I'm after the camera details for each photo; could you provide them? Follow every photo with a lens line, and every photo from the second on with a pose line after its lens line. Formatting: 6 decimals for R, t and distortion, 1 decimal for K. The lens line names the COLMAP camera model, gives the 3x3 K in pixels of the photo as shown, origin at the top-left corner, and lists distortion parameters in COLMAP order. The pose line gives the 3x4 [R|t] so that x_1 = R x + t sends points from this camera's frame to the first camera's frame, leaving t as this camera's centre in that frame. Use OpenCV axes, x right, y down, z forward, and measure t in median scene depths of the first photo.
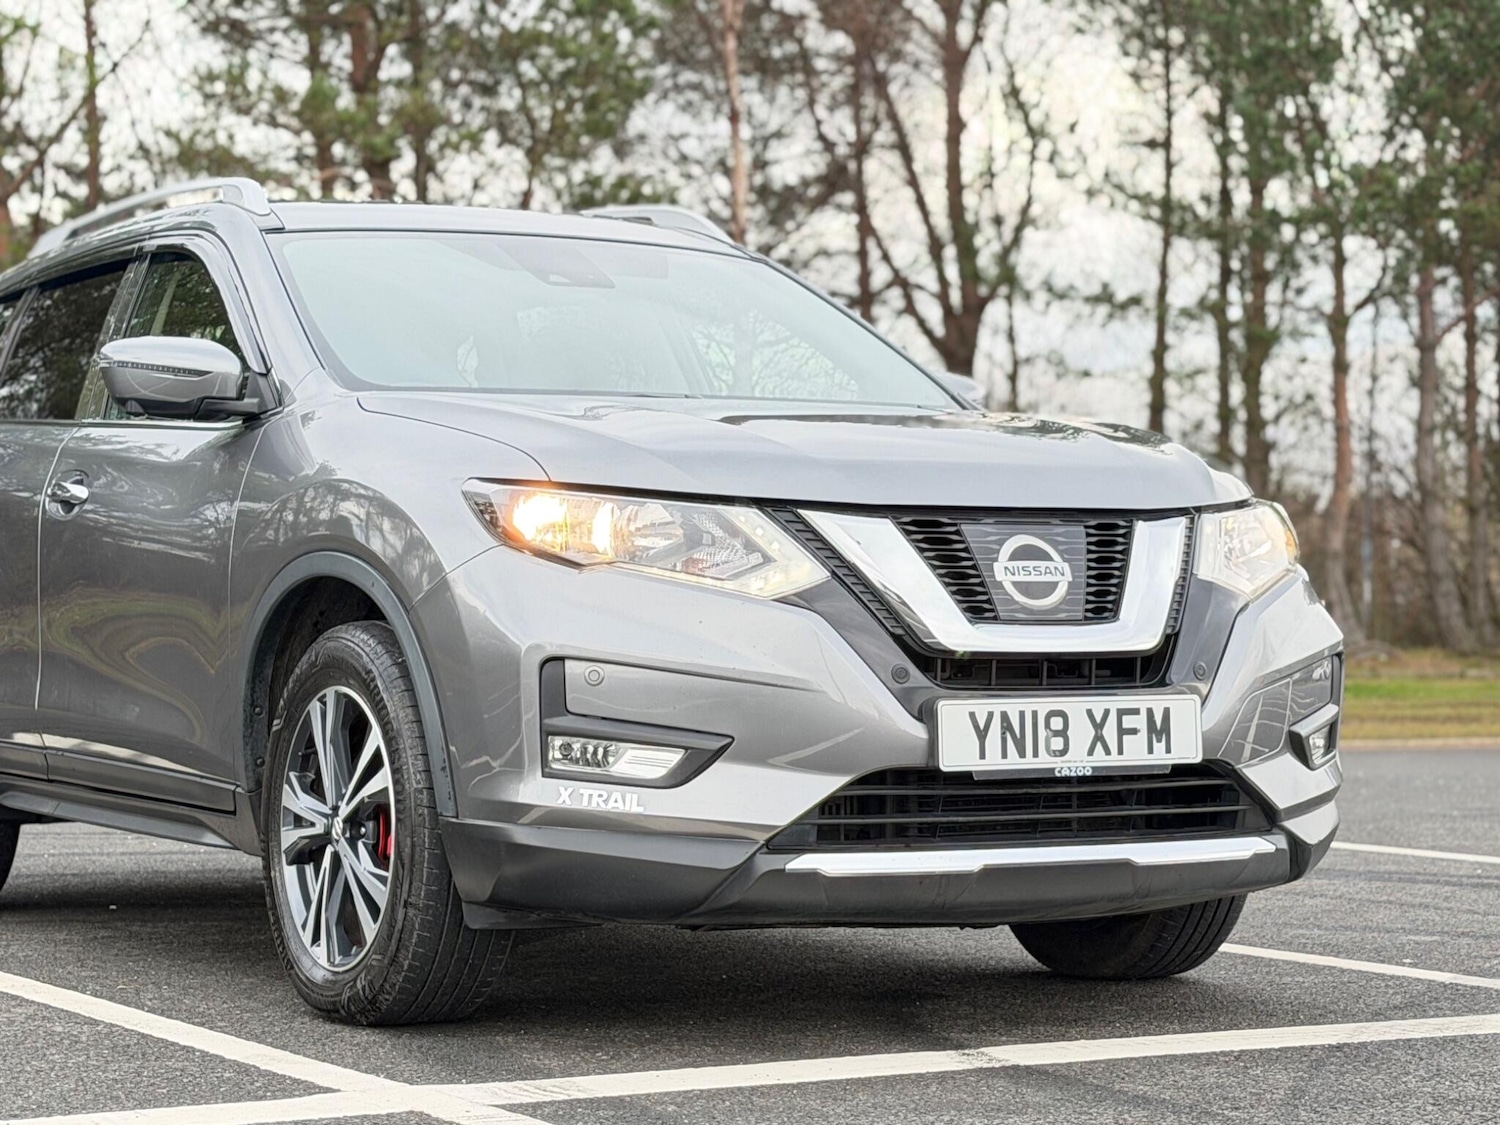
lens RADIAL K [[3284.0, 0, 750.0], [0, 3284.0, 562.5], [0, 0, 1]] dist [0.140616, 0.379574]
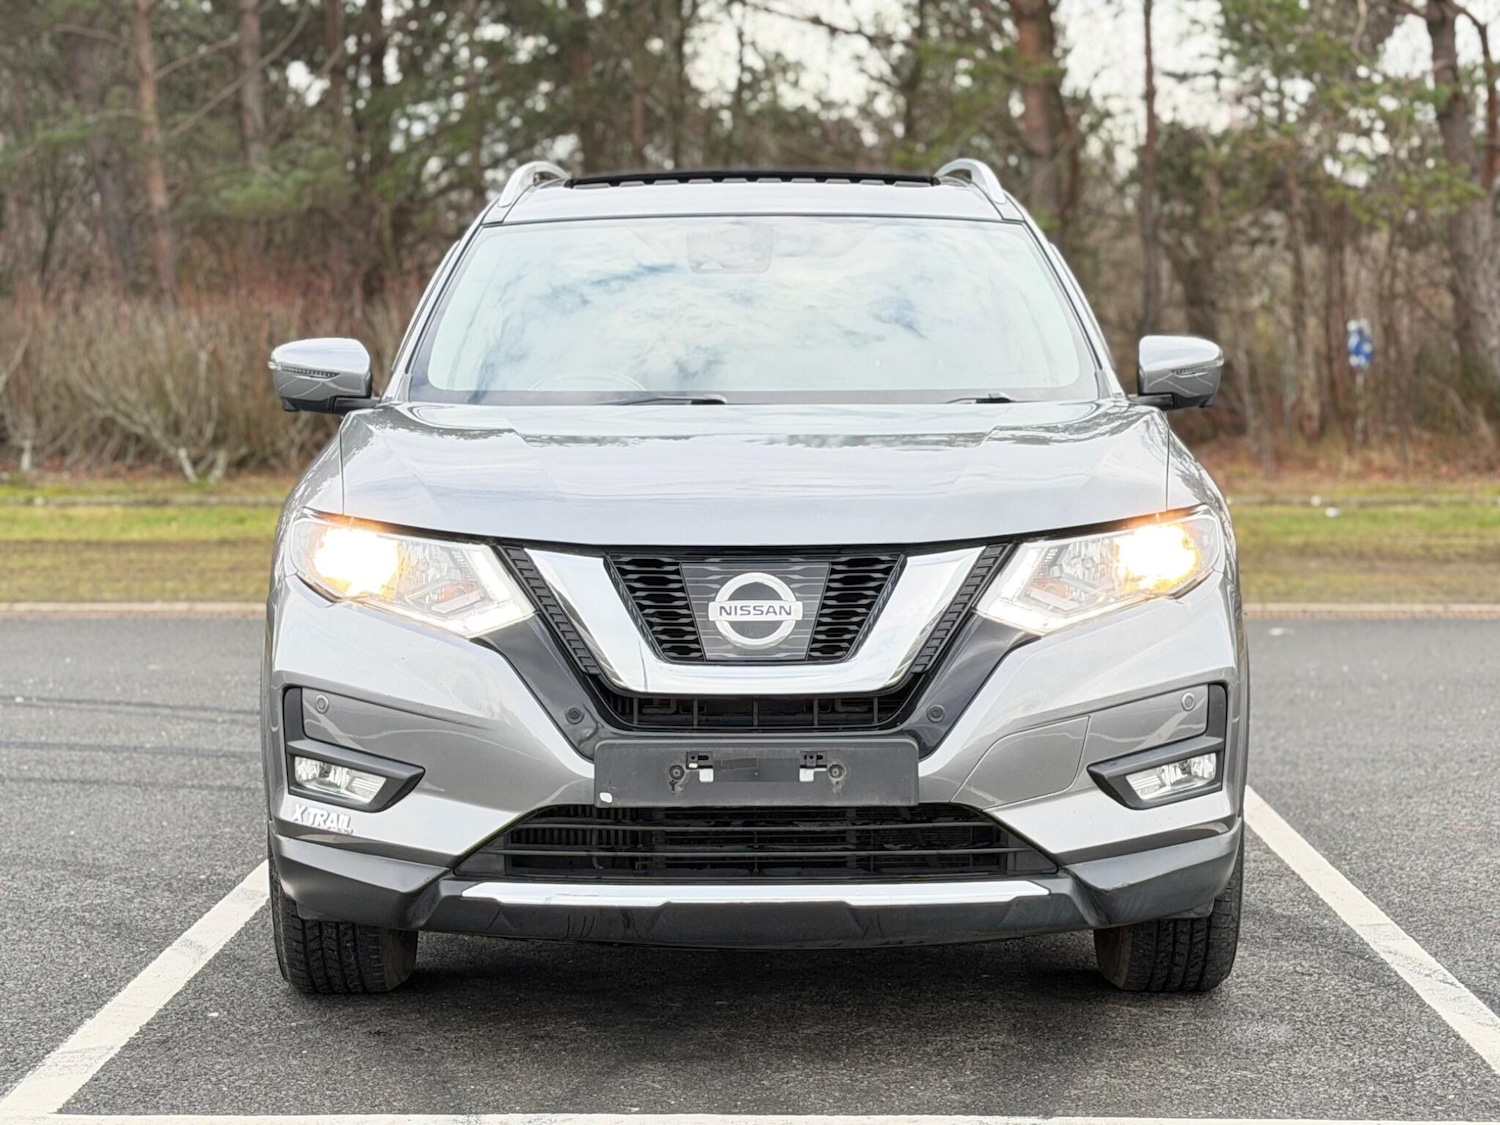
lens RADIAL K [[3284.0, 0, 750.0], [0, 3284.0, 562.5], [0, 0, 1]] dist [0.140616, 0.379574]
pose [[0.869897, 0.026126, -0.492541, 0.554825], [0.011385, 0.997266, 0.073006, -0.081738], [0.493102, -0.069116, 0.867222, 0.122654]]
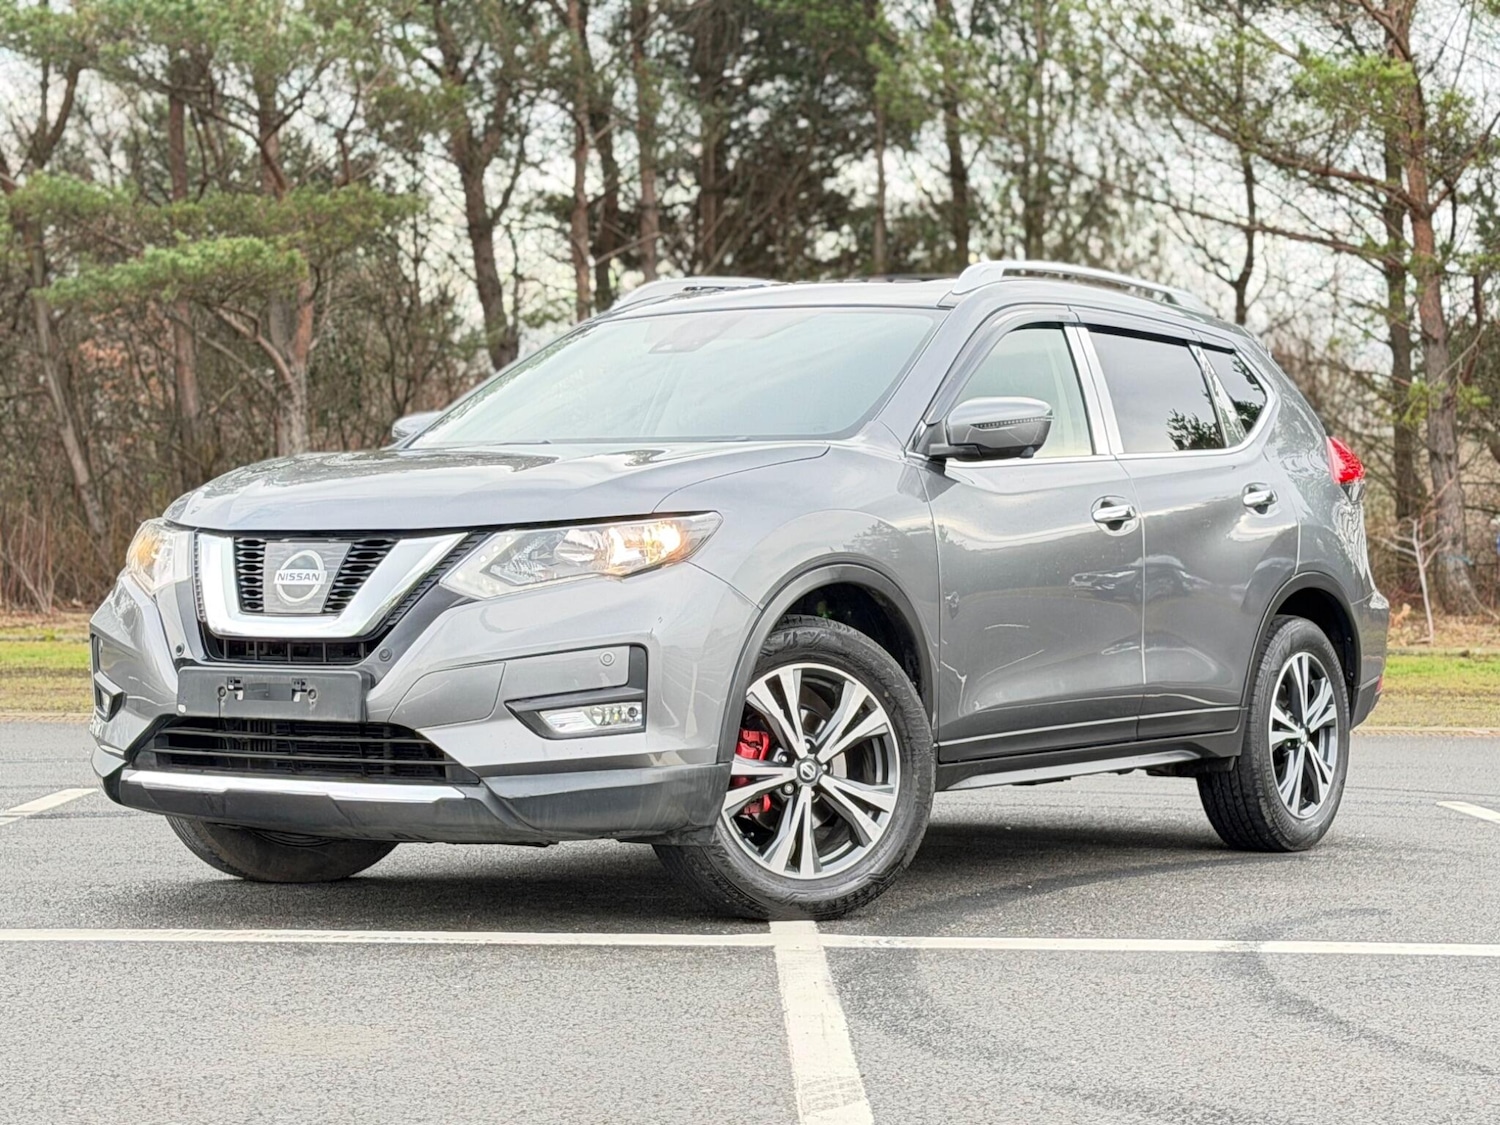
lens RADIAL K [[3284.0, 0, 750.0], [0, 3284.0, 562.5], [0, 0, 1]] dist [0.140616, 0.379574]
pose [[0.457044, -0.001840, -0.889442, 1.316944], [0.005329, 0.999986, 0.000670, -0.003063], [0.889428, -0.005046, 0.457047, 0.522277]]
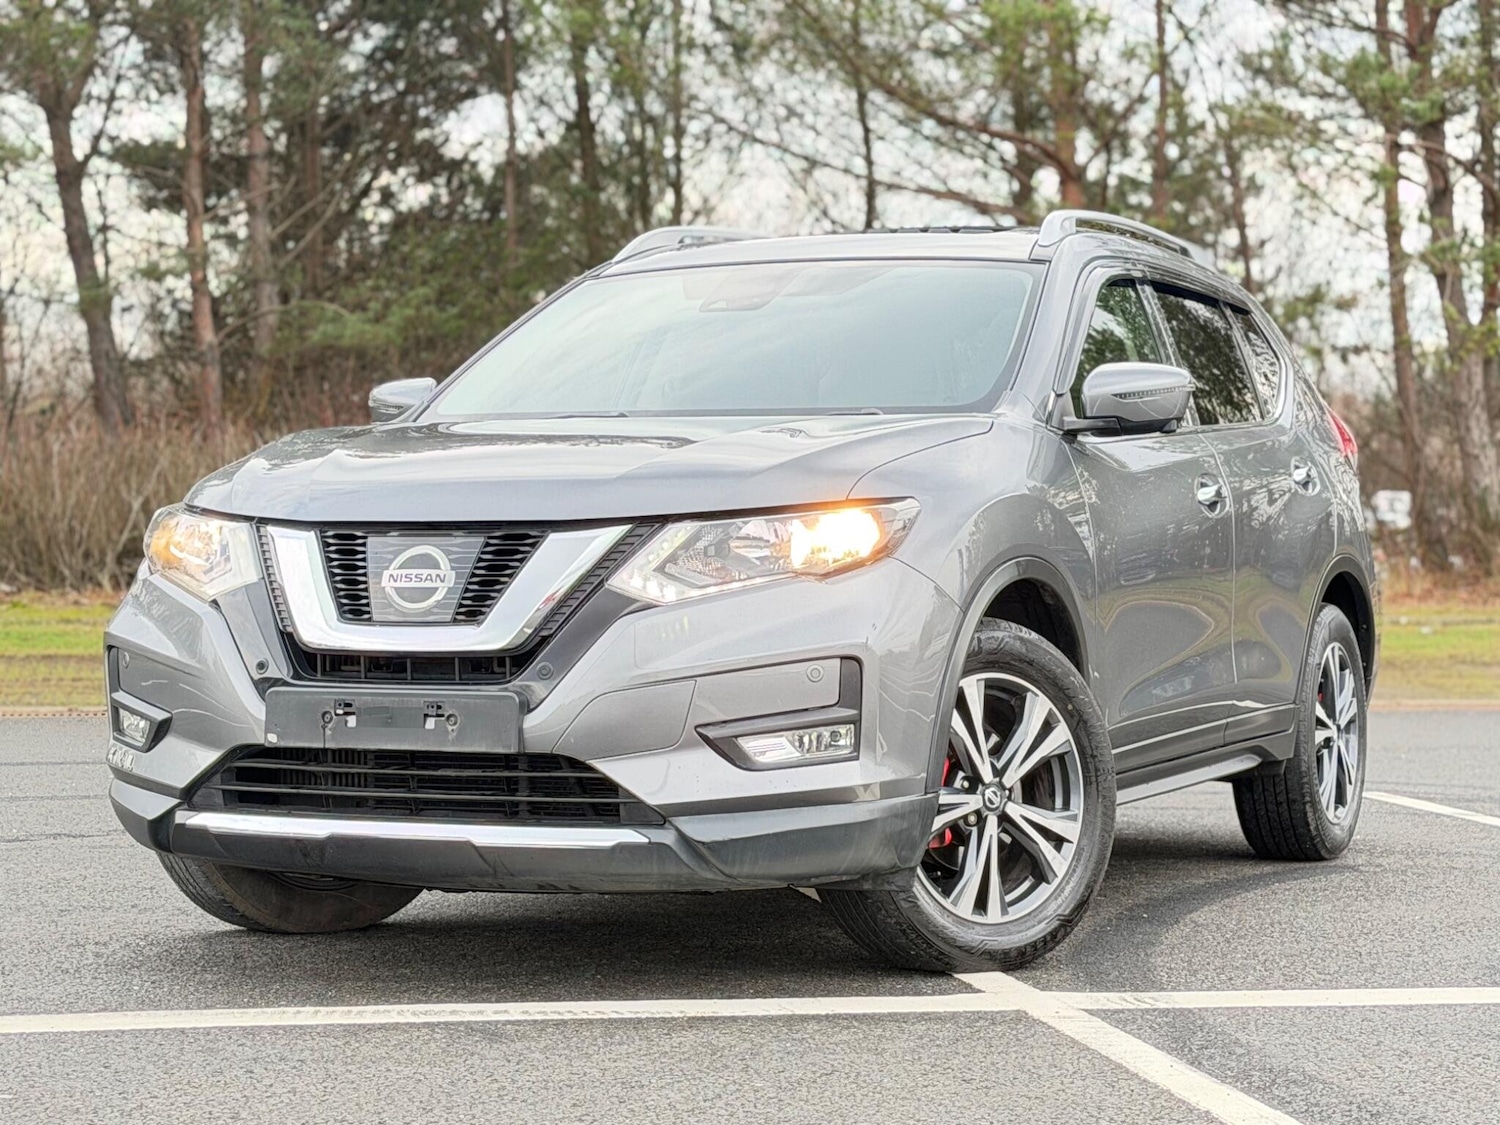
lens RADIAL K [[3284.0, 0, 750.0], [0, 3284.0, 562.5], [0, 0, 1]] dist [0.140616, 0.379574]
pose [[0.597472, 0.004793, -0.801875, 1.013379], [0.010628, 0.999847, 0.013896, -0.016449], [0.801819, -0.016825, 0.597330, 0.399784]]
